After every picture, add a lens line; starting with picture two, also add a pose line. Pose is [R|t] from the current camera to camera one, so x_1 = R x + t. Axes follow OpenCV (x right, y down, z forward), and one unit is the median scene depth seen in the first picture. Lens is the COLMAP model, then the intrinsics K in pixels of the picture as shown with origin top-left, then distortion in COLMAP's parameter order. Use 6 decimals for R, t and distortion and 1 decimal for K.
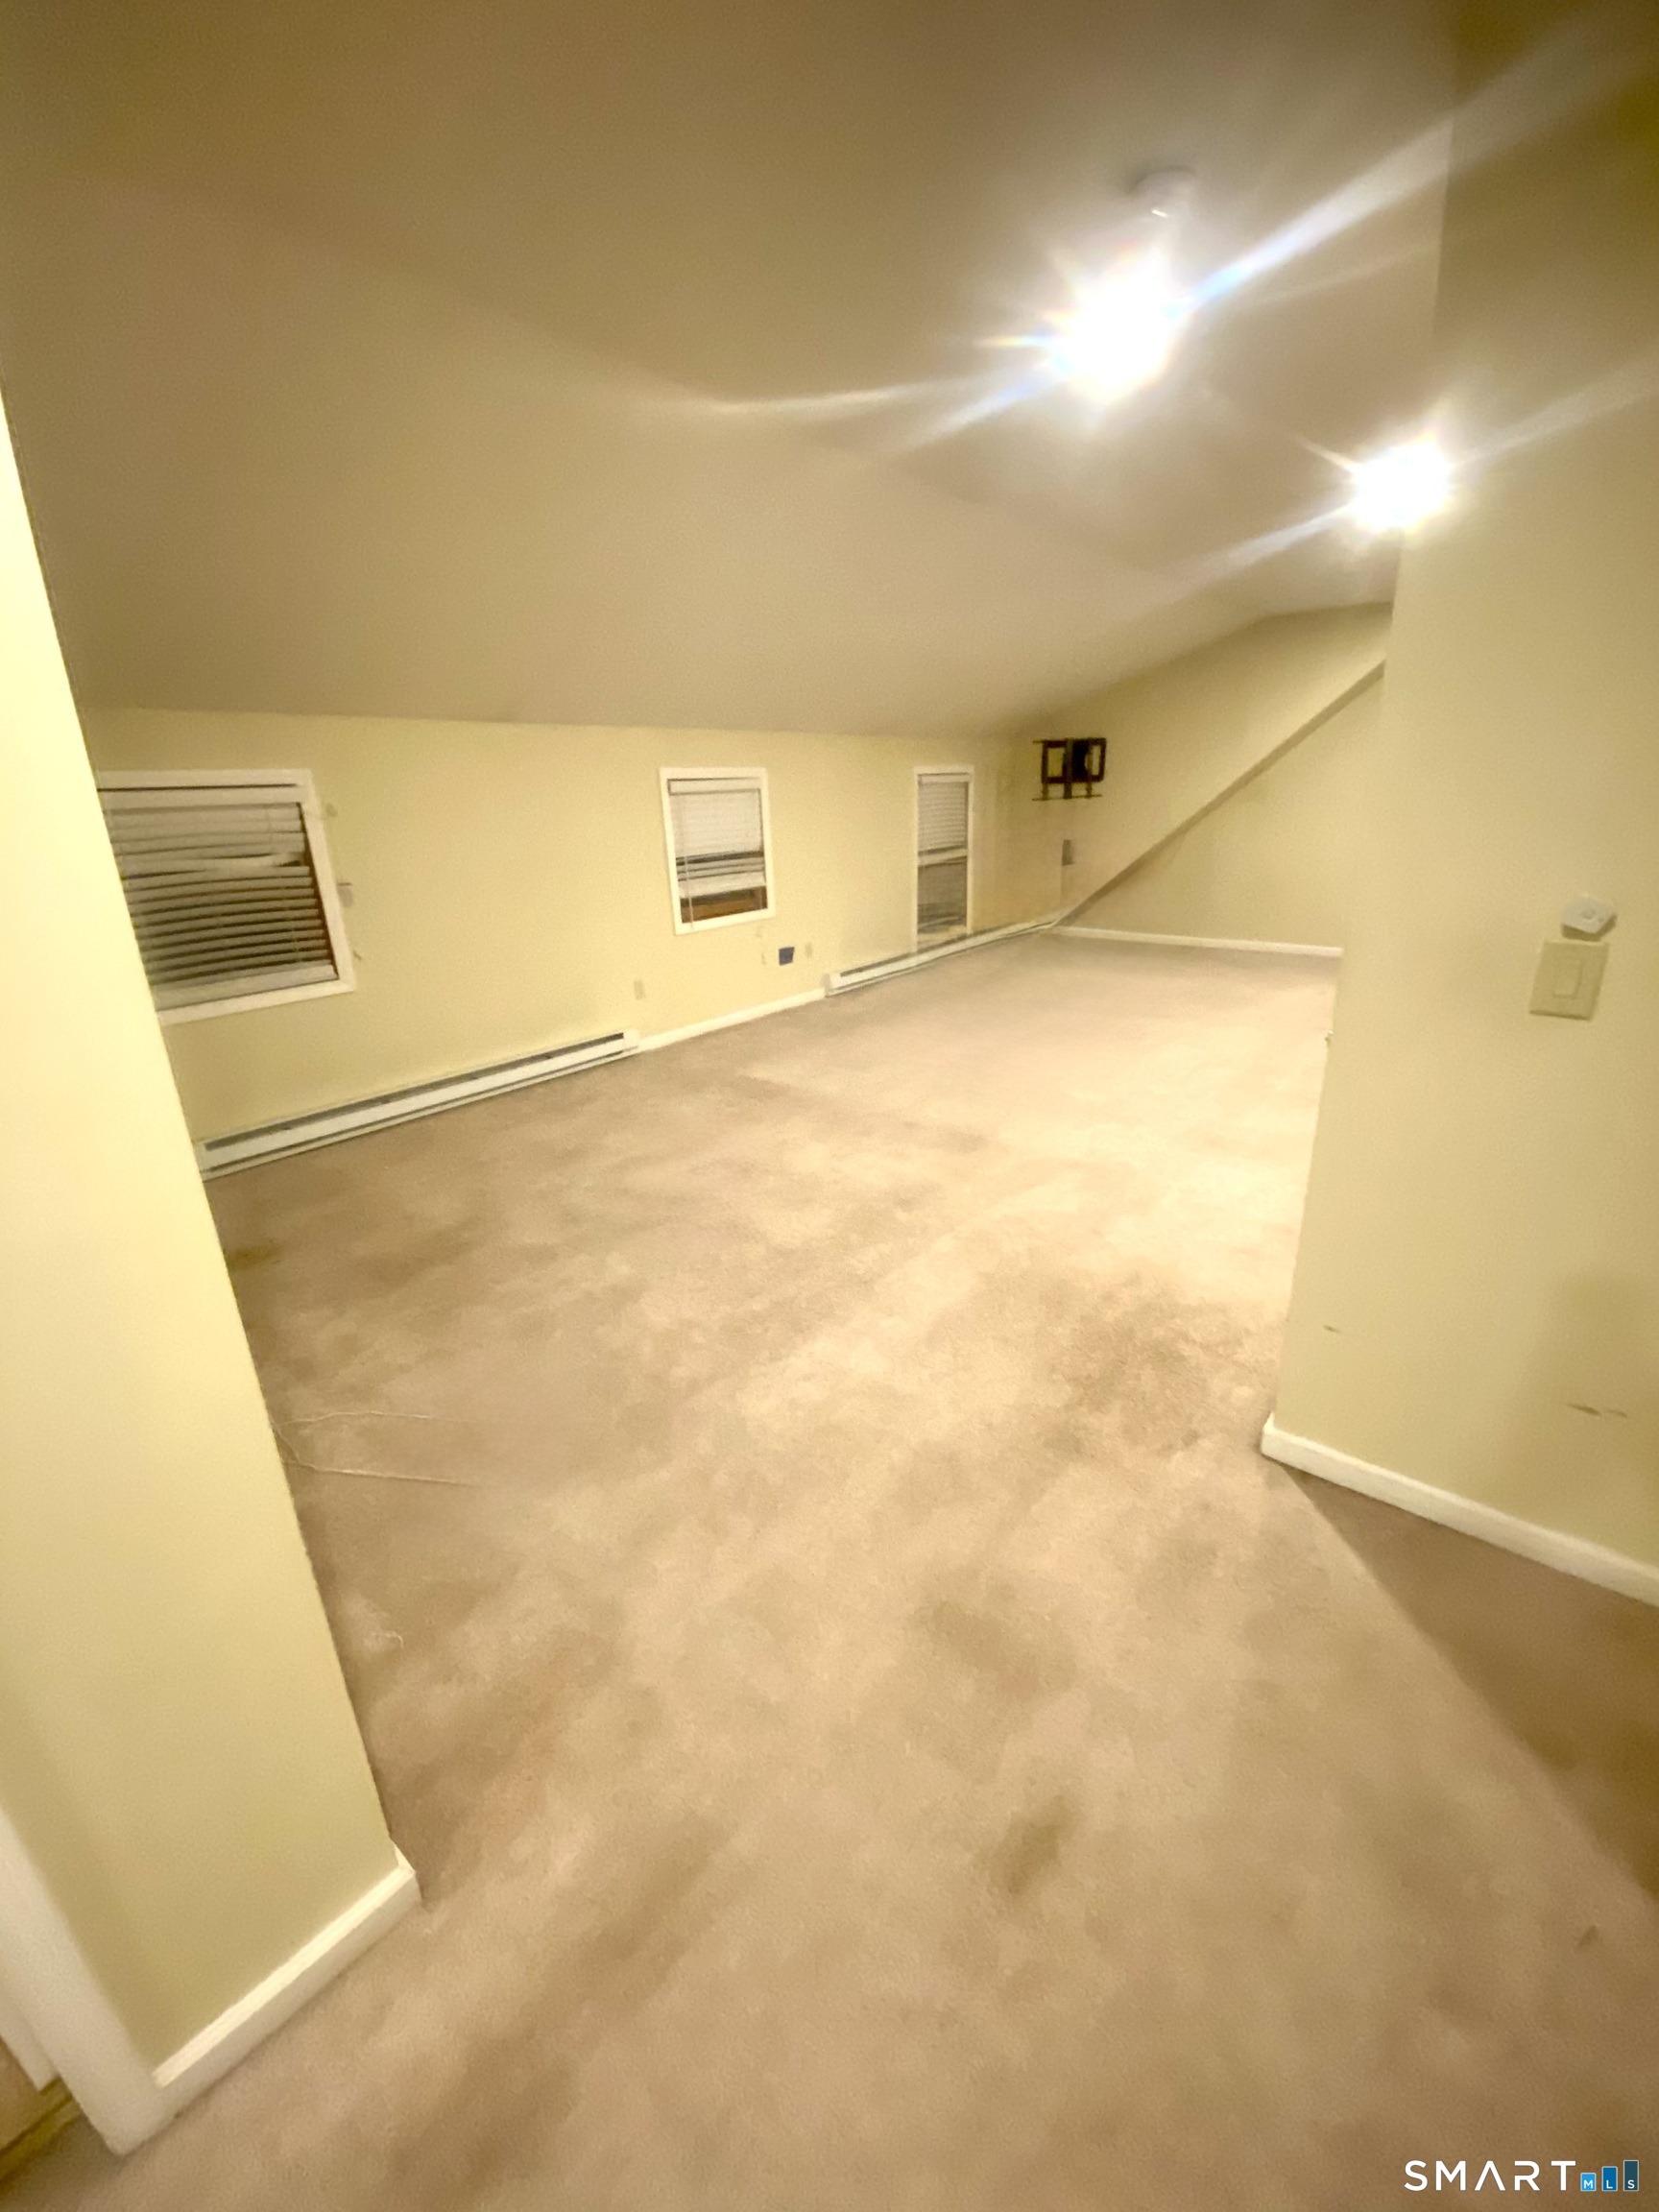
lens RADIAL K [[909.7, 0, 829.5], [0, 909.7, 1106.0], [0, 0, 1]] dist [0.001382, -0.000015]
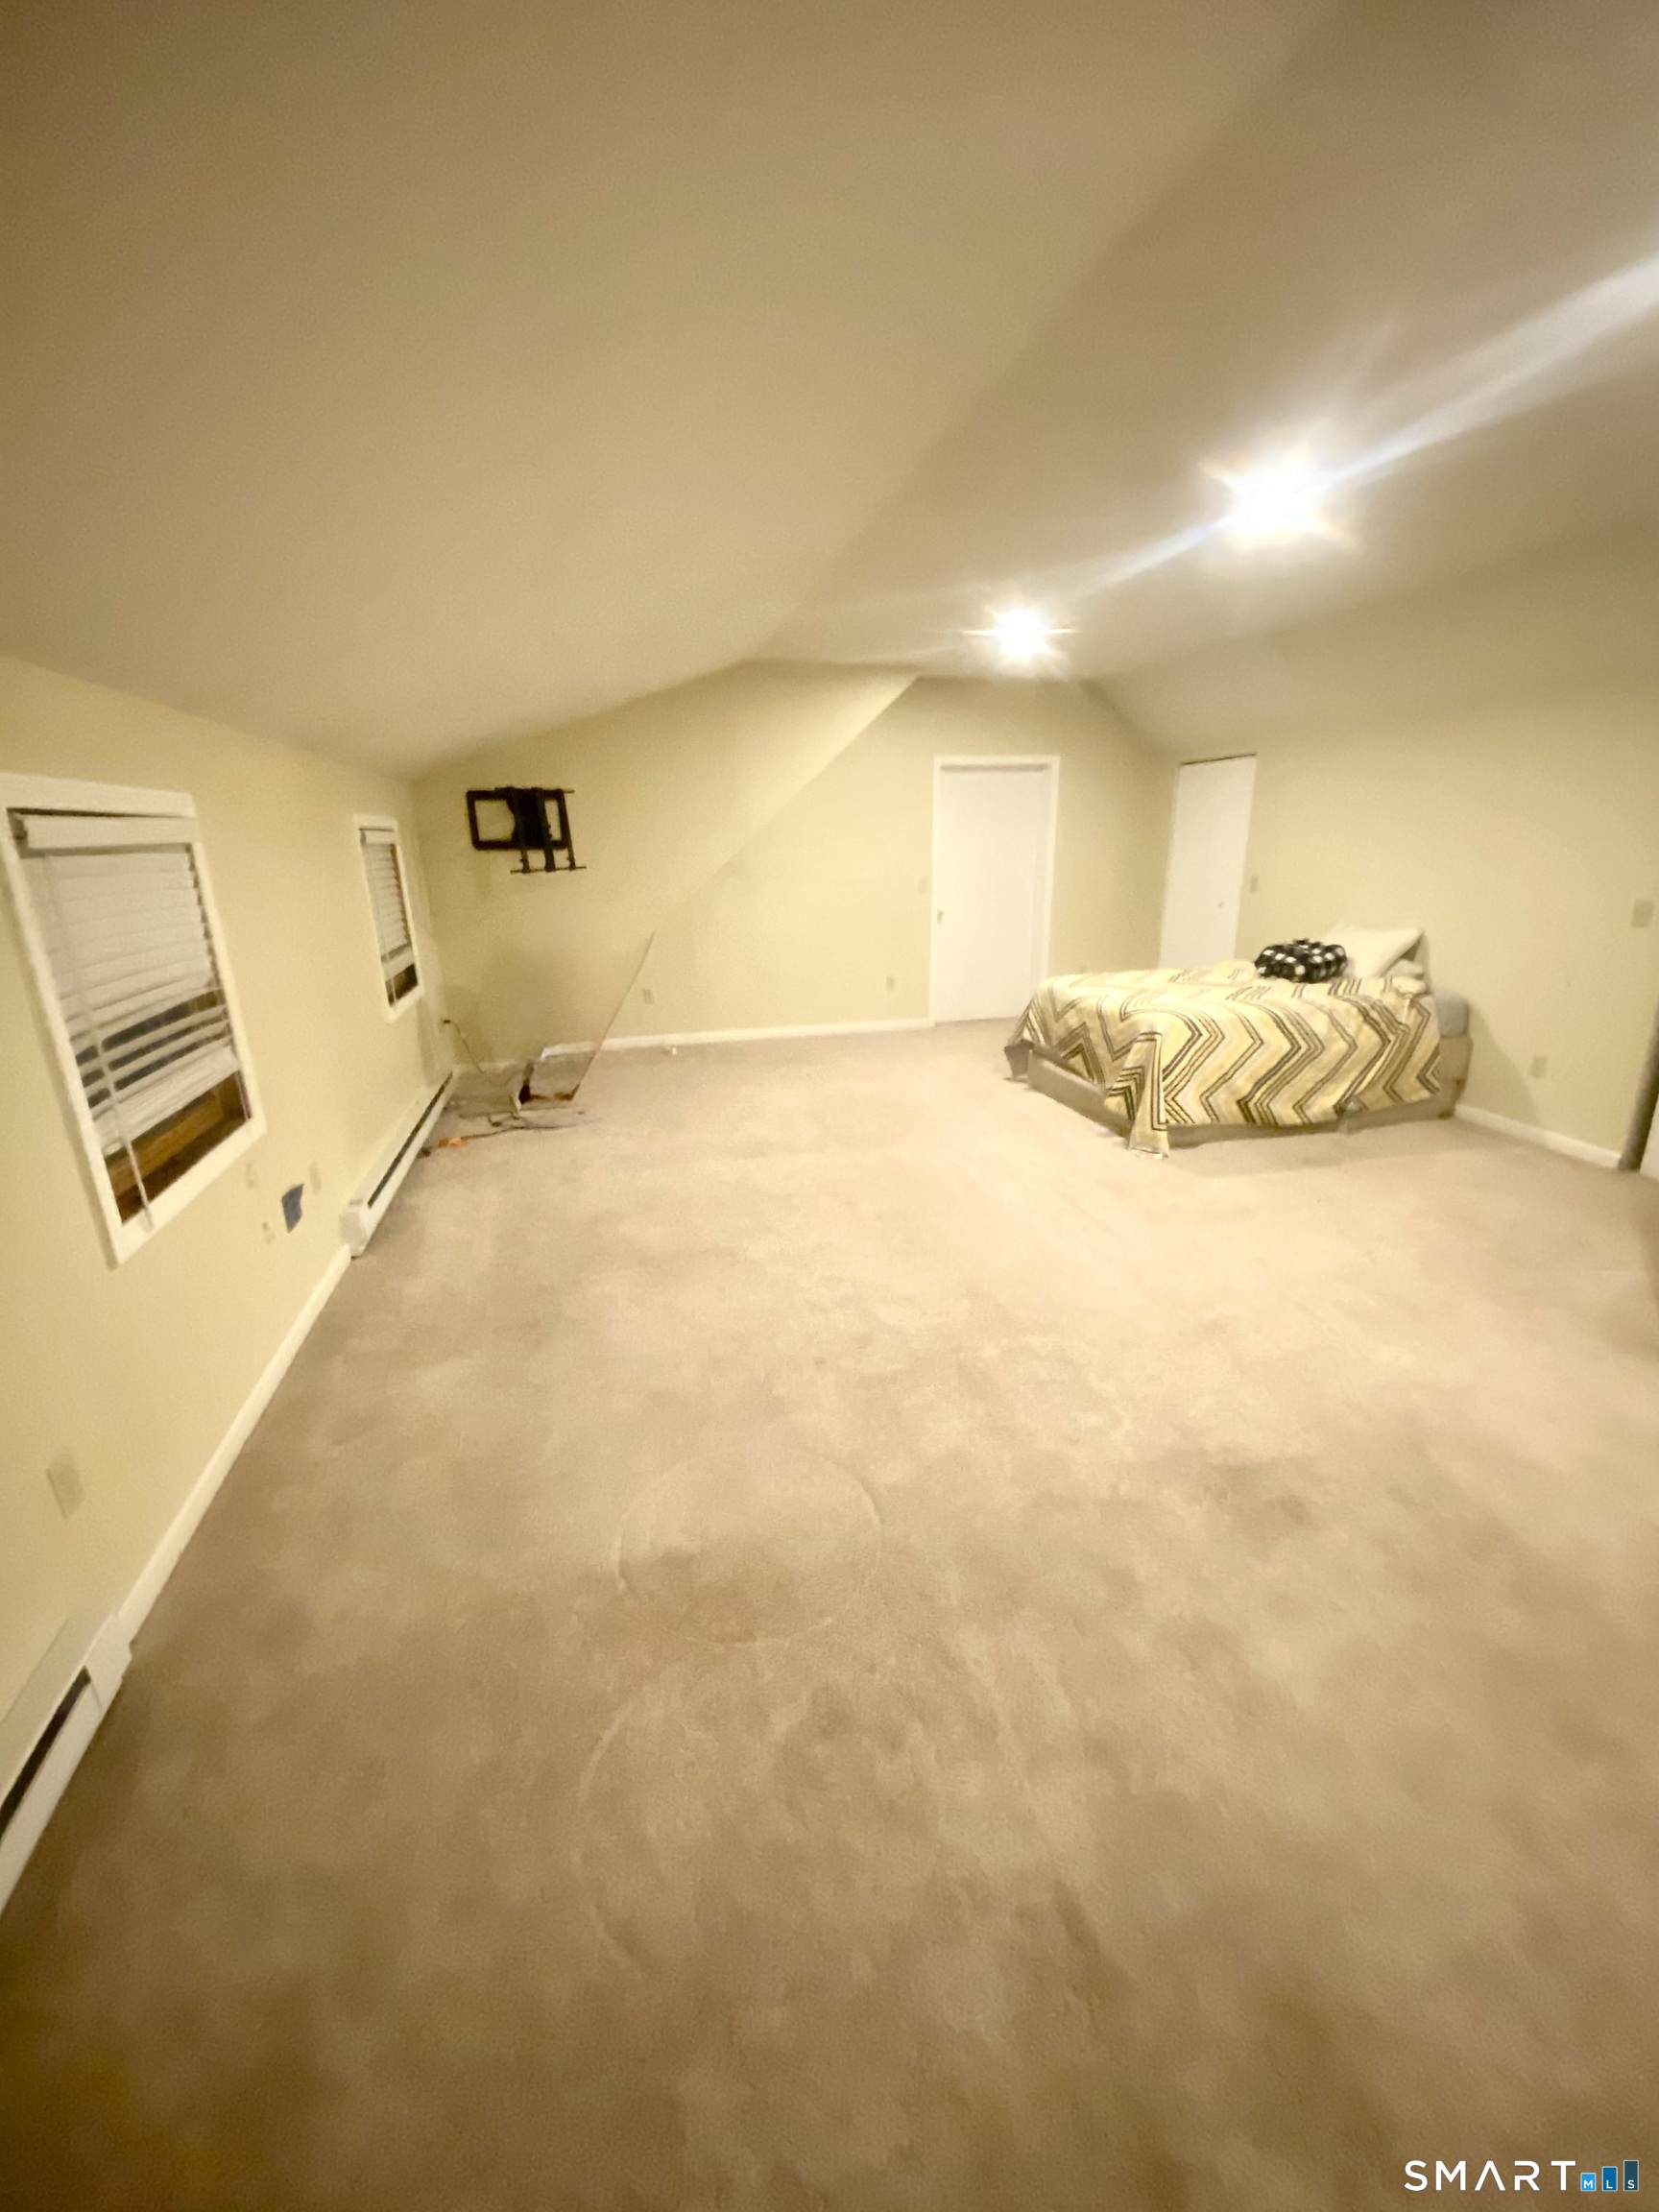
lens RADIAL K [[909.7, 0, 829.5], [0, 909.7, 1106.0], [0, 0, 1]] dist [0.001382, -0.000015]
pose [[0.614931, -0.194042, 0.764334, -0.184823], [0.249632, 0.967307, 0.044734, -0.138968], [-0.748026, 0.163294, 0.643266, 0.414037]]
